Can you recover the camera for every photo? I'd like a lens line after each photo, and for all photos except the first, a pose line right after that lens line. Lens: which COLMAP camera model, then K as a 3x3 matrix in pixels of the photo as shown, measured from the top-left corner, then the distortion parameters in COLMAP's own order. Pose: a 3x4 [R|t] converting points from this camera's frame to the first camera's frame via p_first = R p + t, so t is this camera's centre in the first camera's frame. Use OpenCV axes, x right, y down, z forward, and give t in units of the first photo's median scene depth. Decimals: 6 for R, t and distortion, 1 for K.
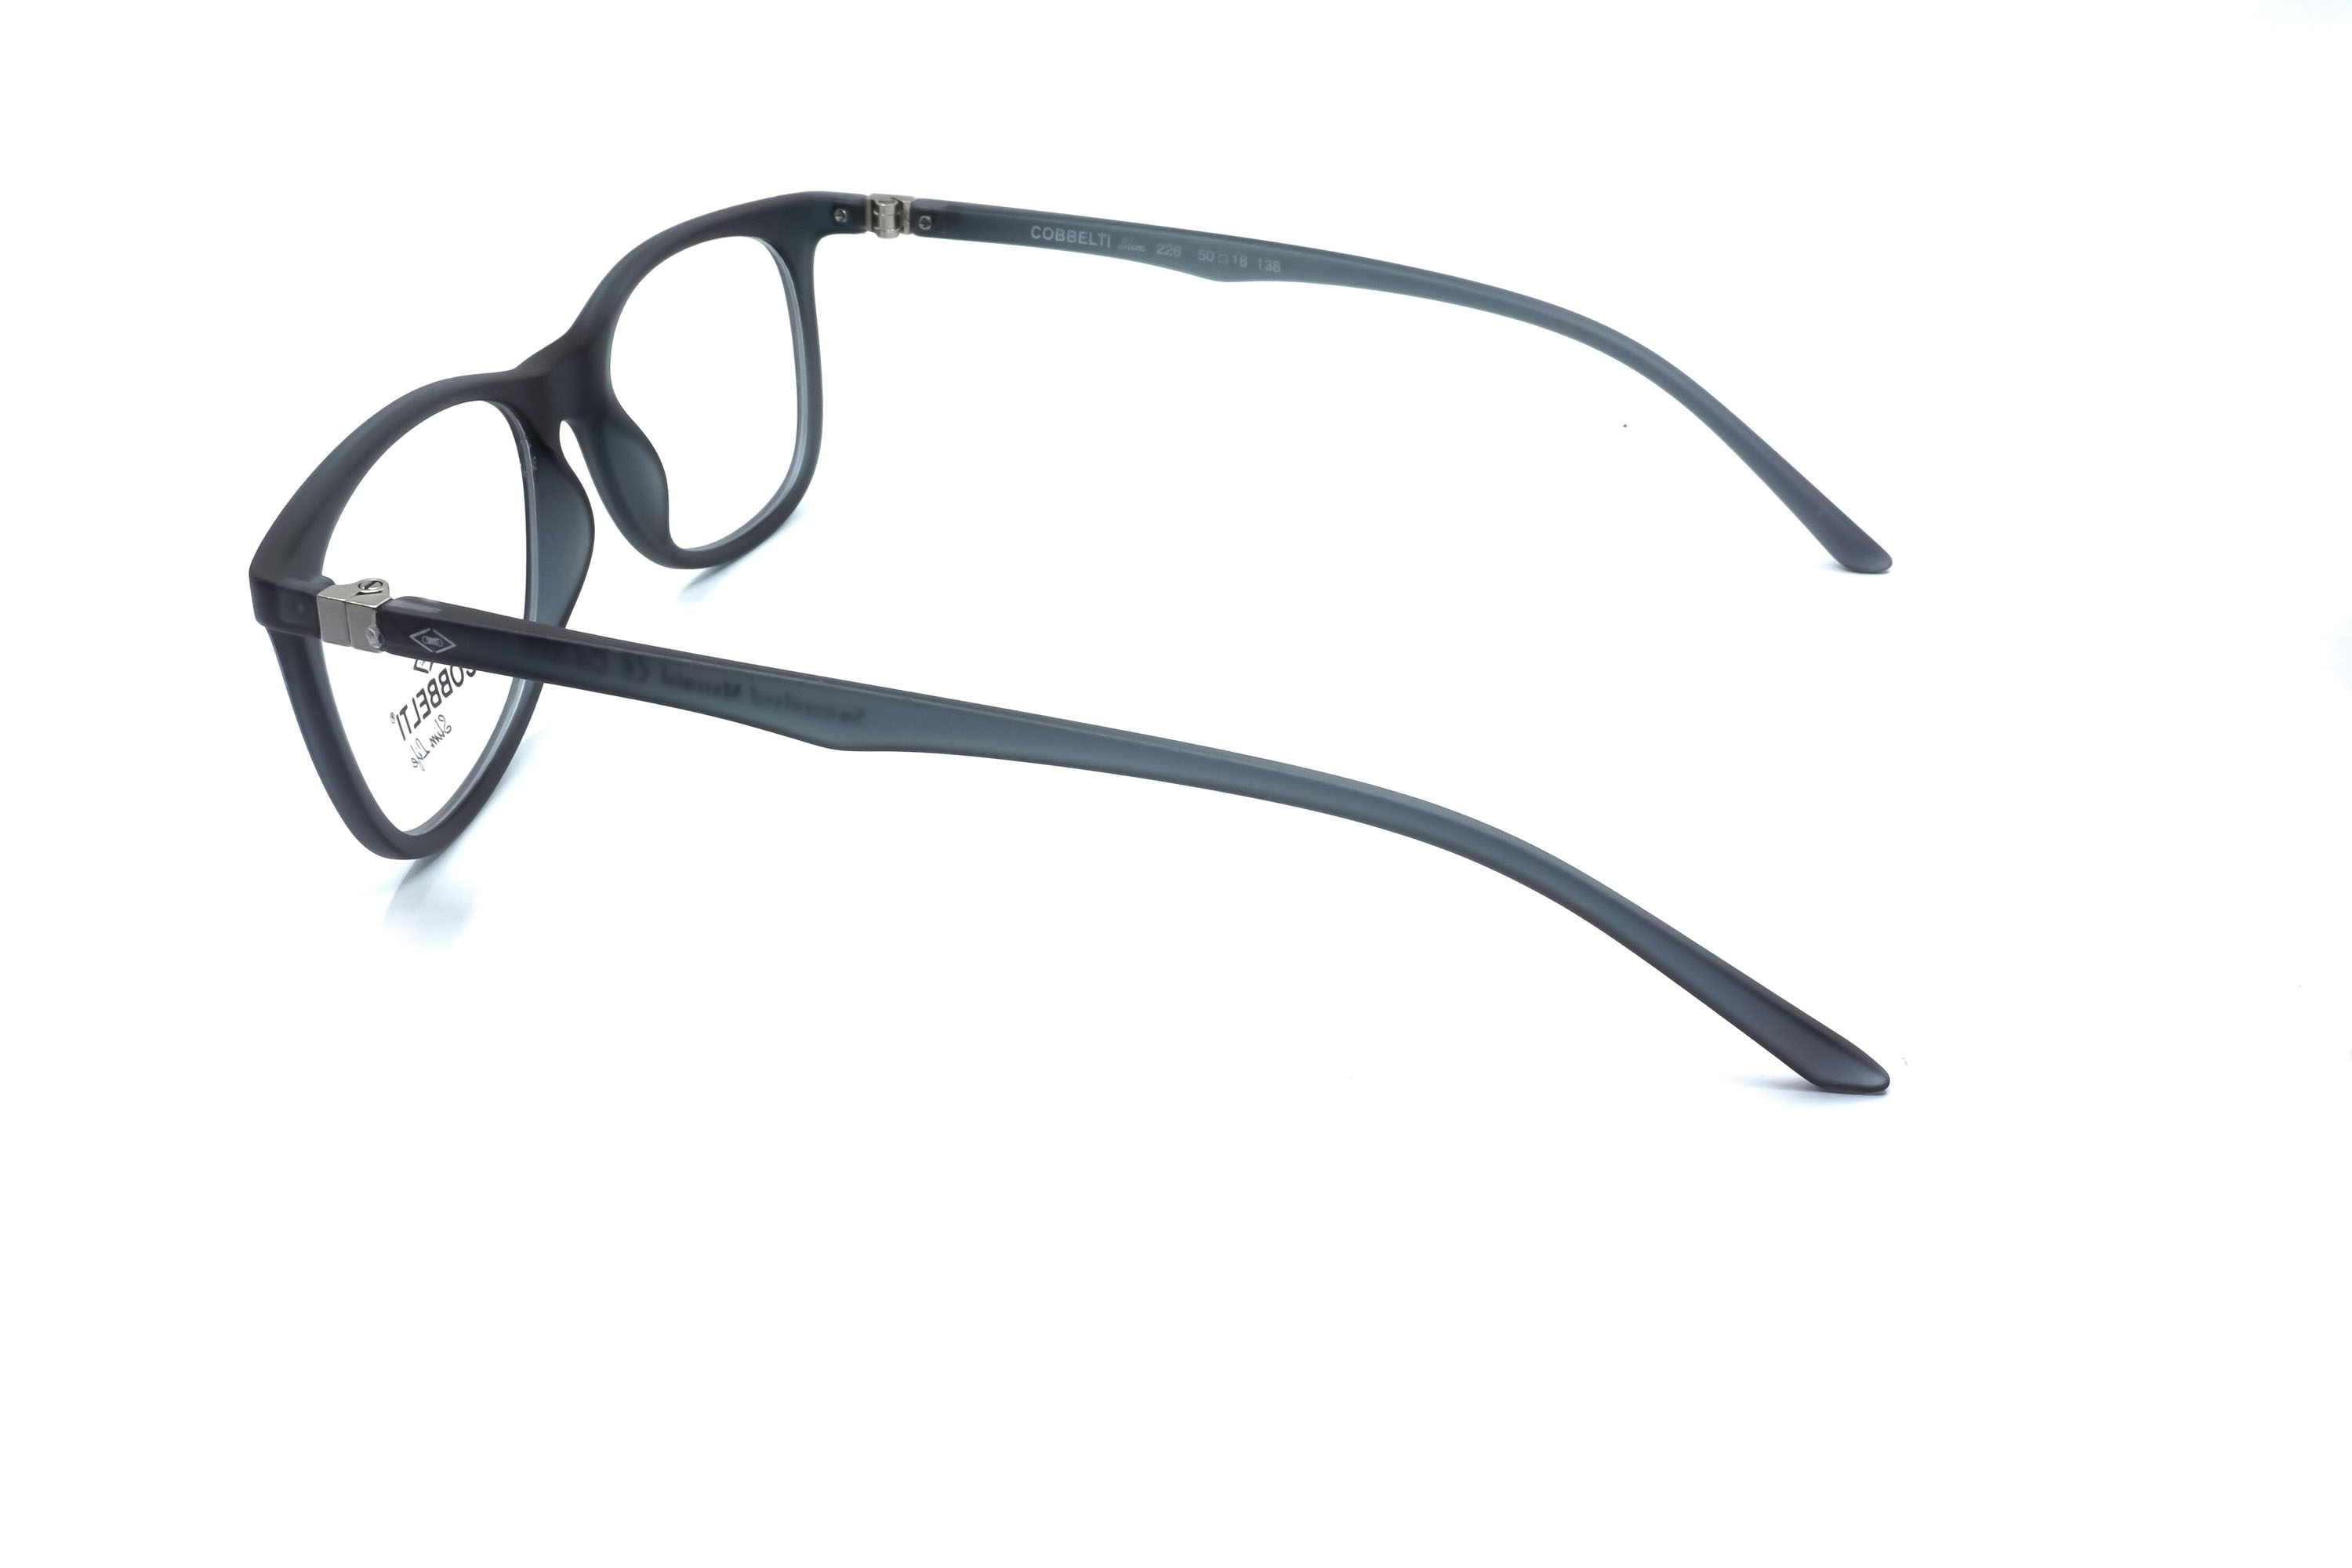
lens RADIAL K [[2571.0, 0, 1183.5], [0, 2571.0, 785.0], [0, 0, 1]] dist [-0.001050, 0.000000]
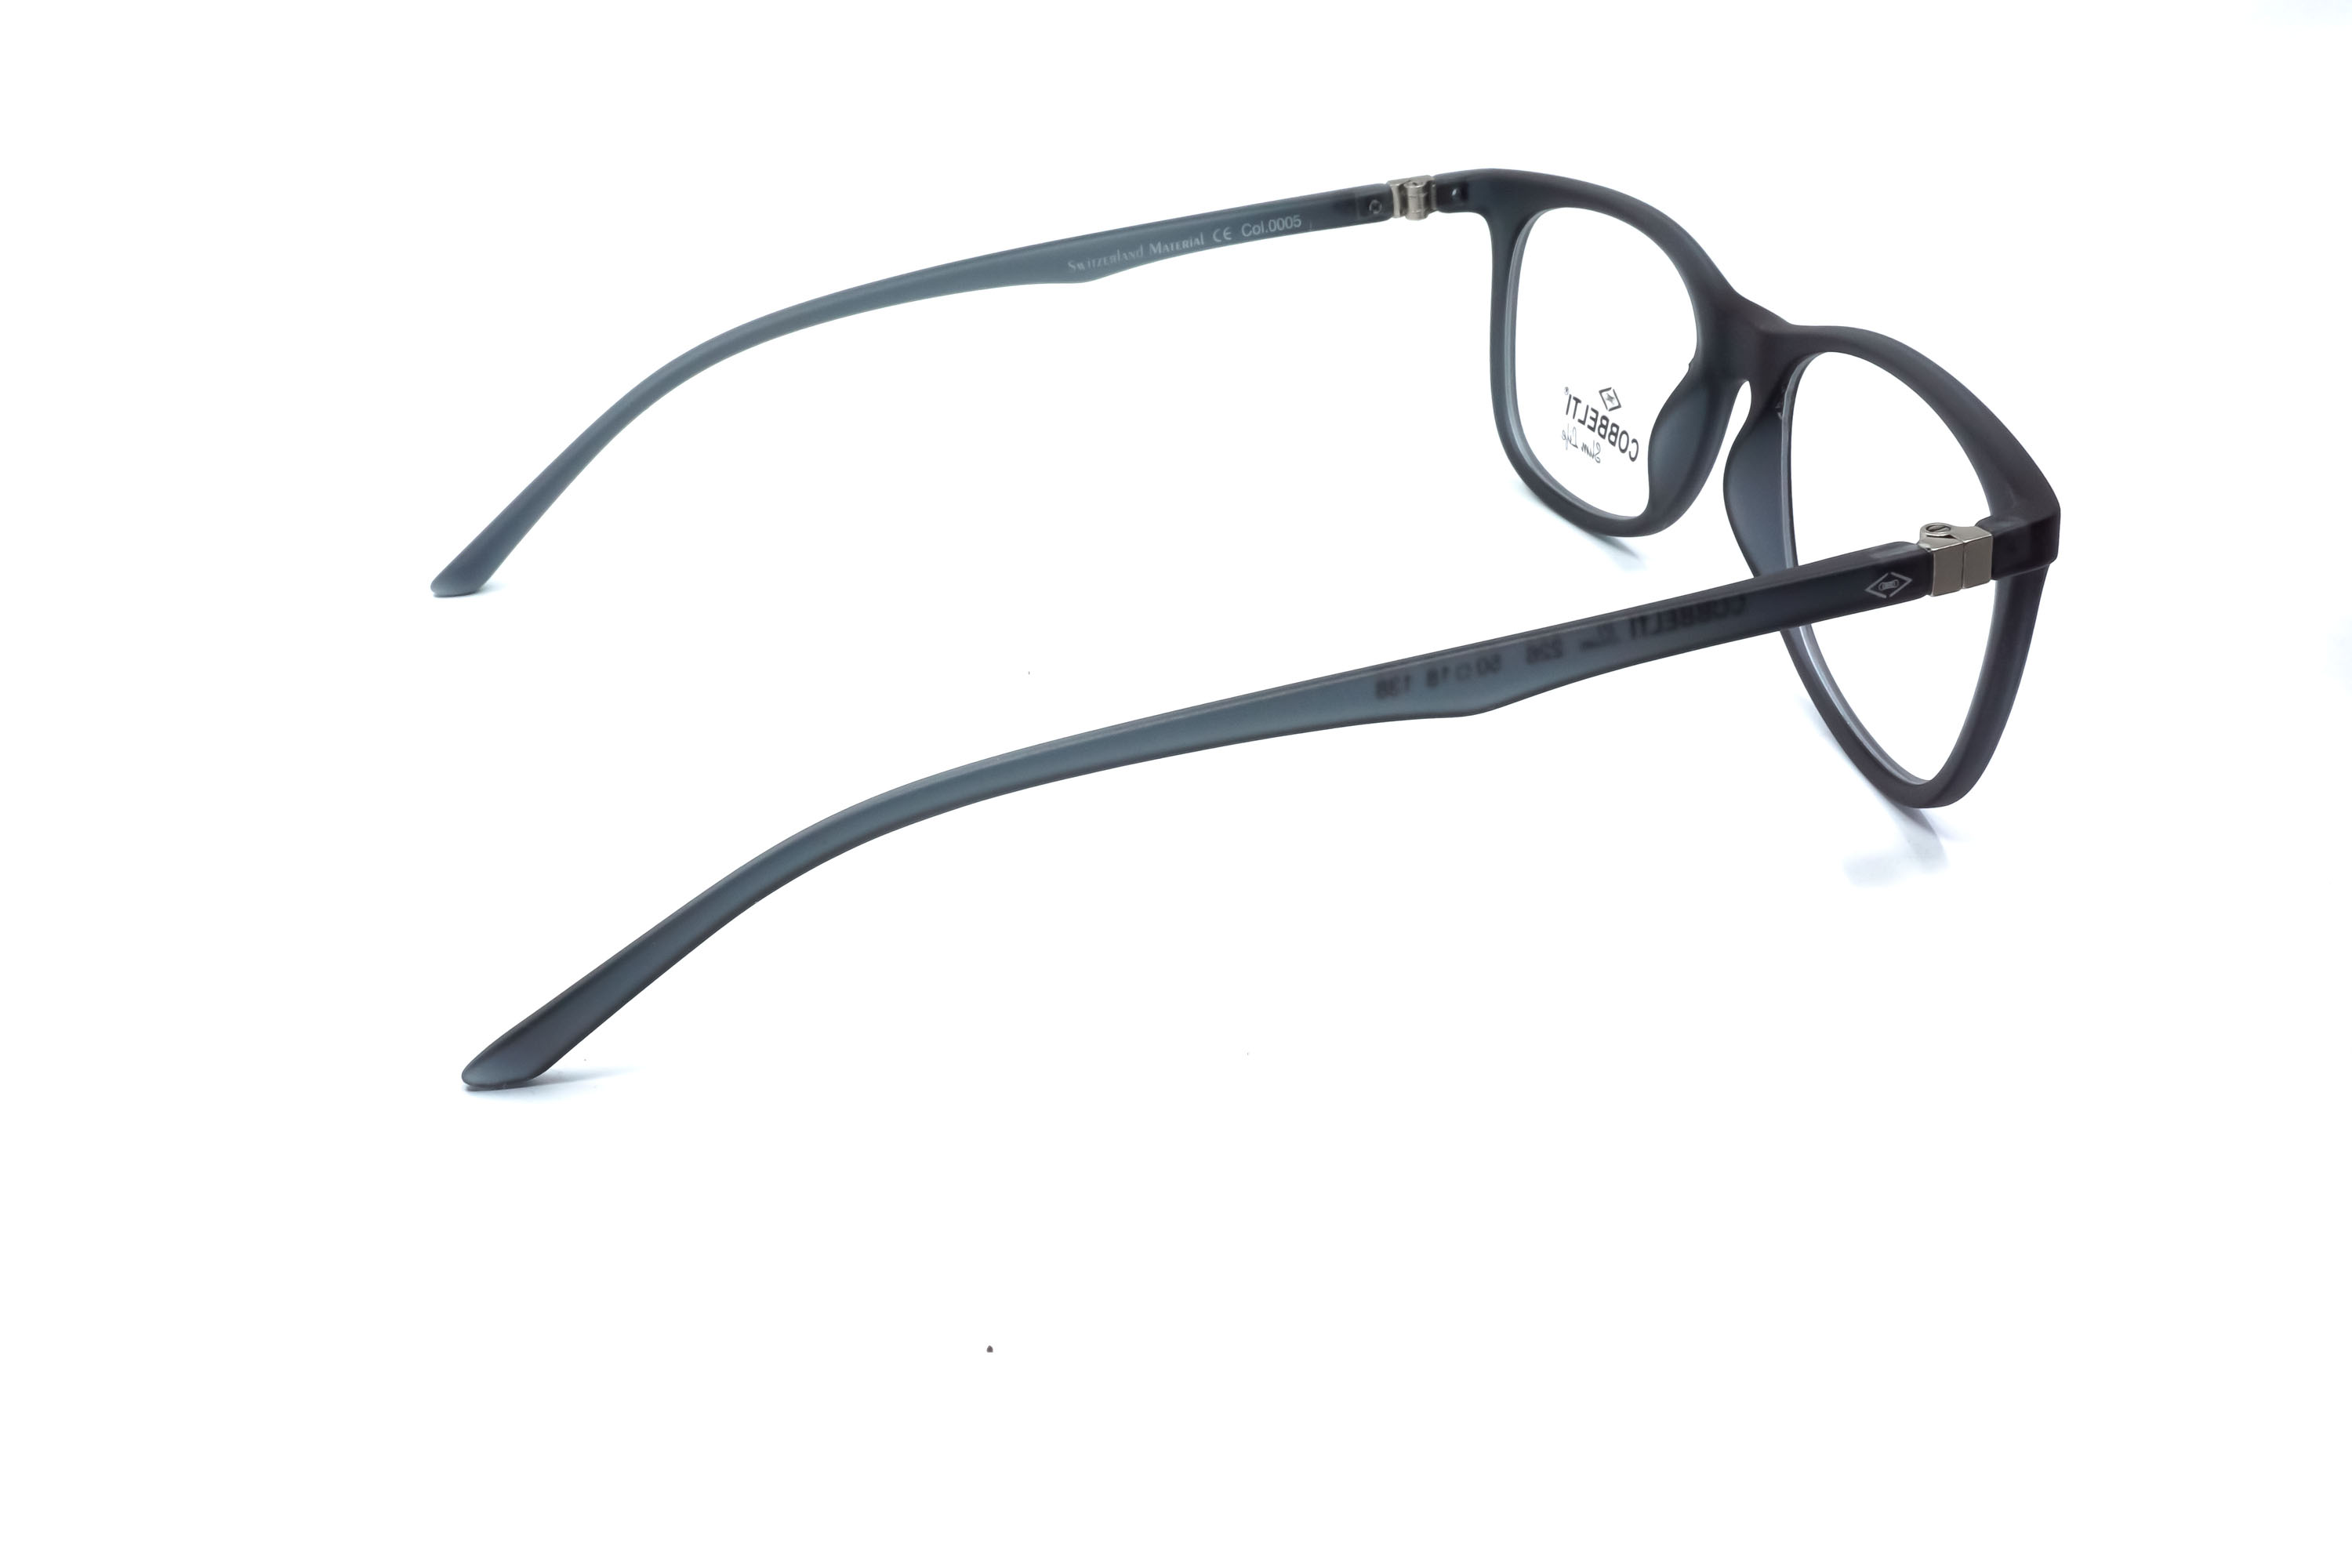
lens RADIAL K [[2571.0, 0, 1168.2], [0, 2571.0, 788.7], [0, 0, 1]] dist [-0.001050, 0.000000]
pose [[-0.874326, 0.269754, -0.403469, 0.364877], [-0.167541, 0.612456, 0.772546, -0.710061], [0.455505, 0.743055, -0.490291, 1.373755]]
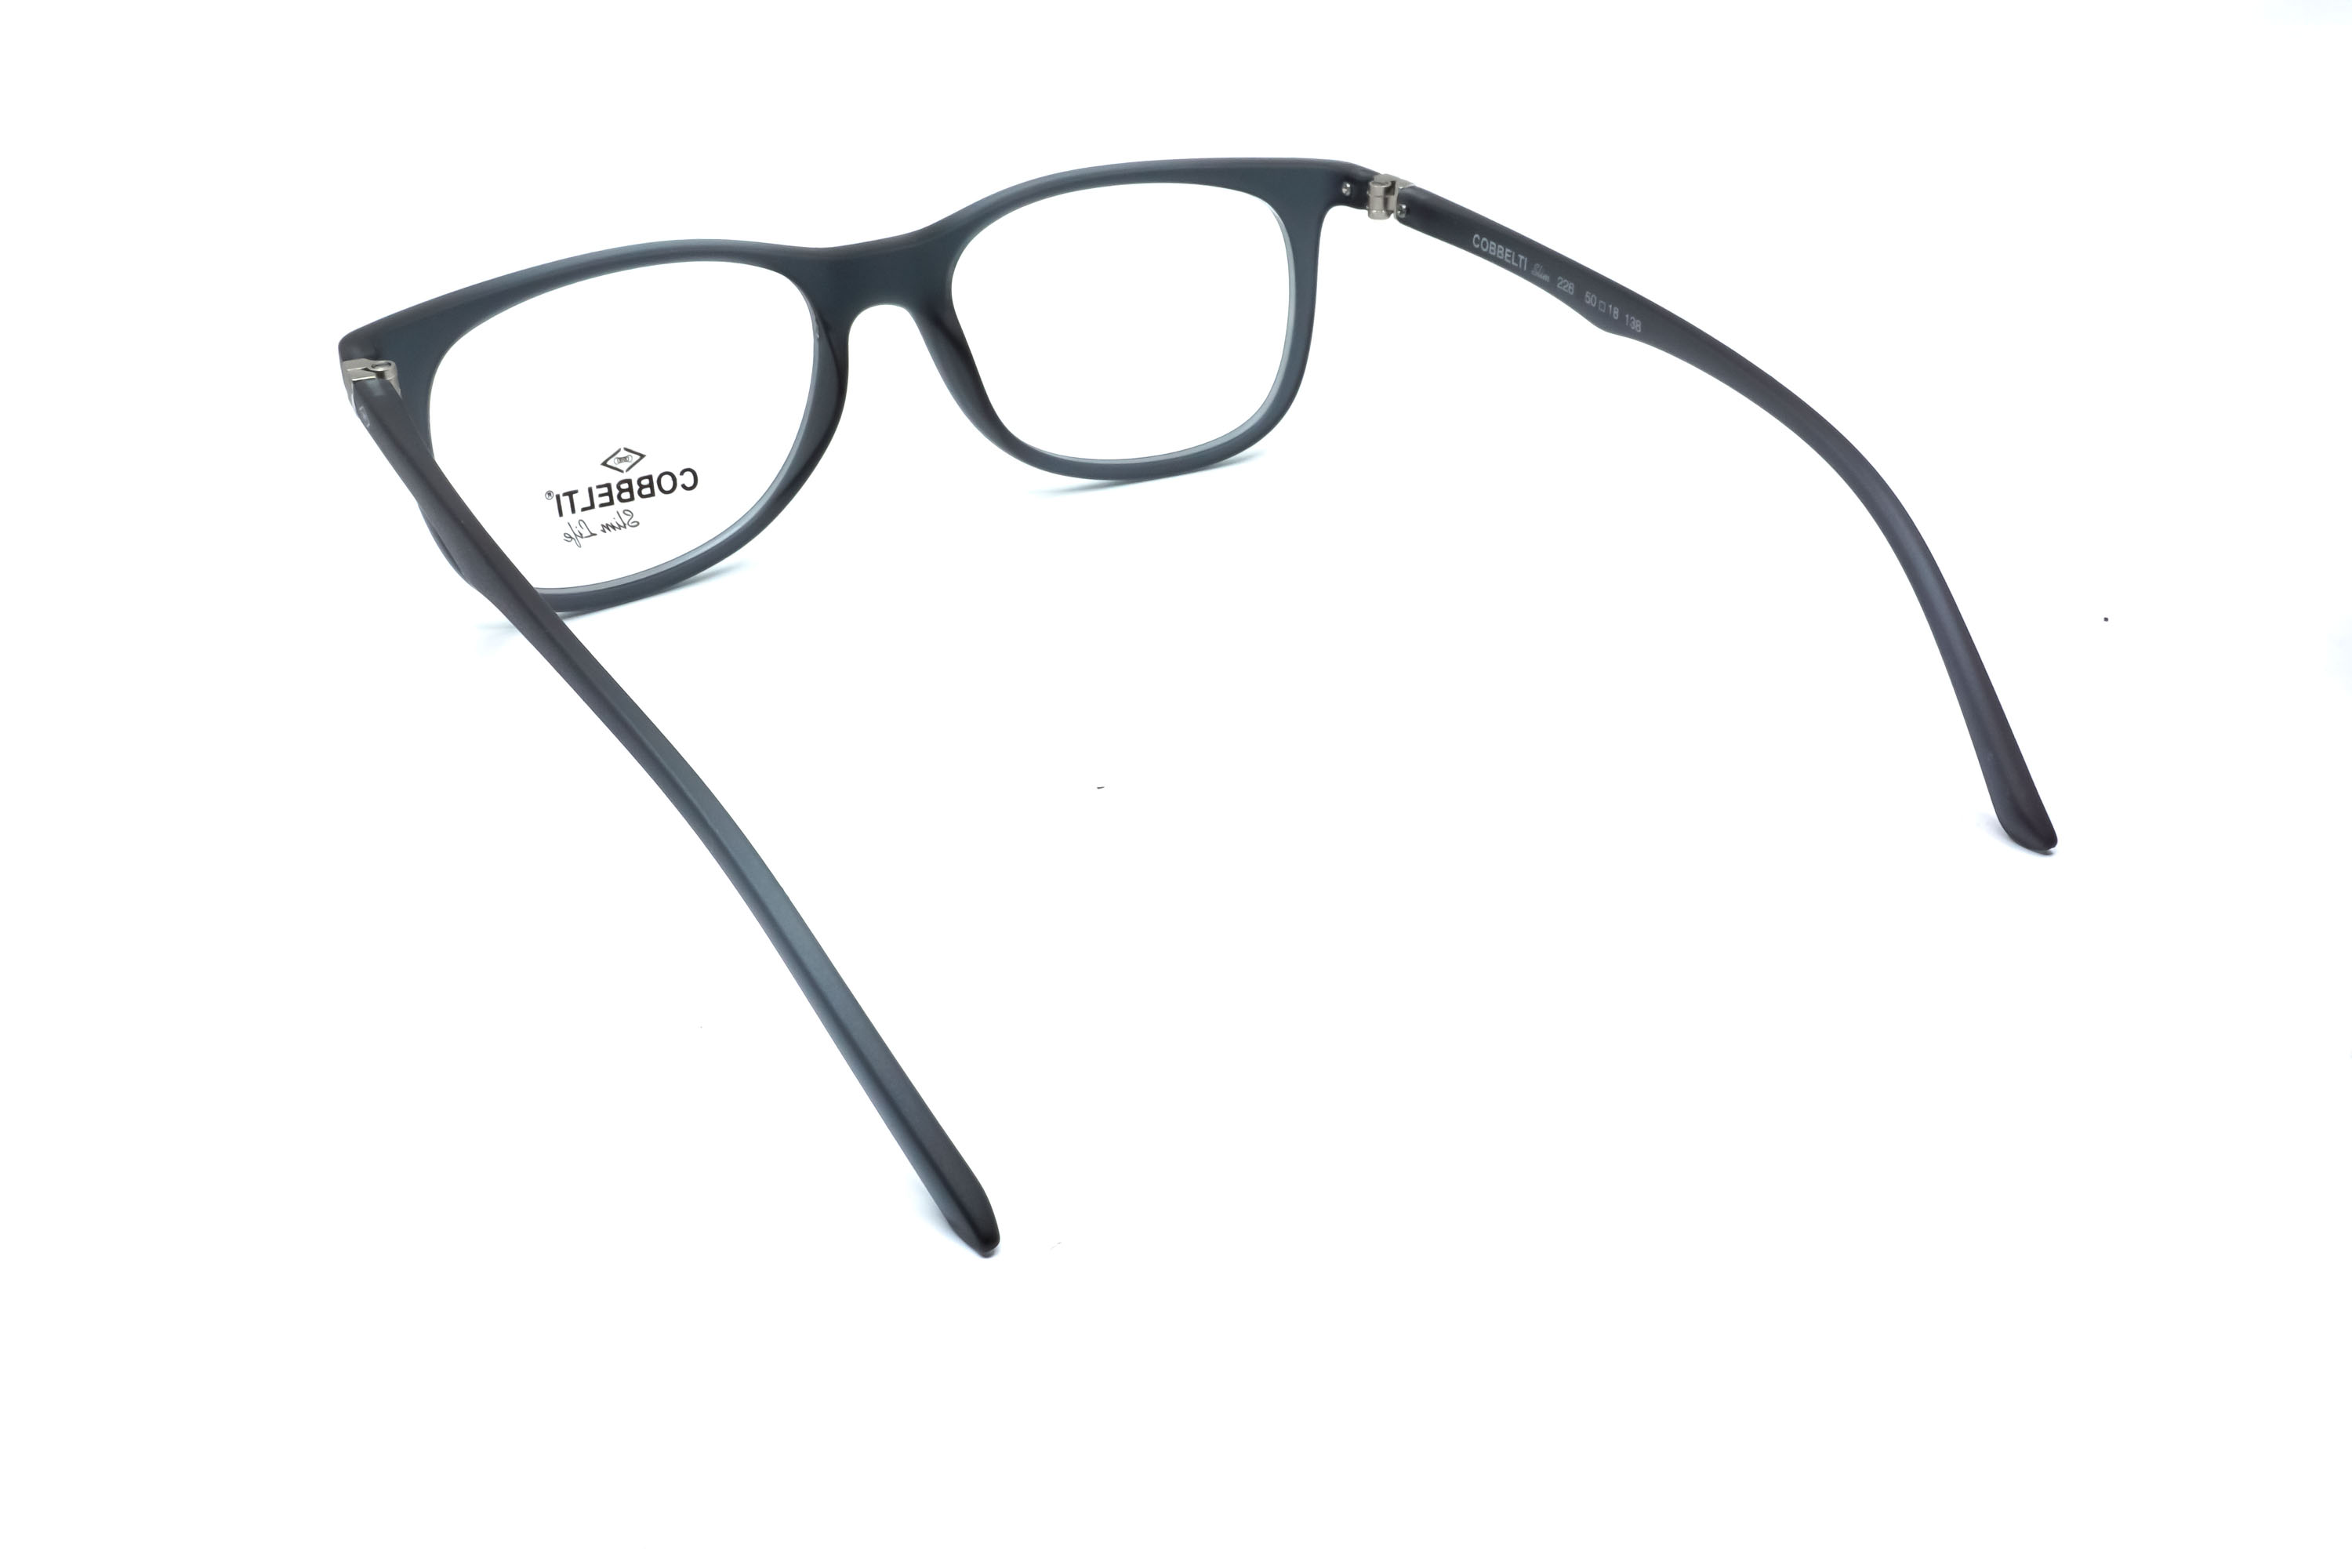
lens RADIAL K [[2571.0, 0, 1168.0], [0, 2571.0, 789.4], [0, 0, 1]] dist [-0.001050, 0.000000]
pose [[0.698683, 0.328554, -0.635527, 0.577594], [-0.314864, 0.938870, 0.139223, -0.126707], [0.642419, 0.102832, 0.759423, 0.225981]]
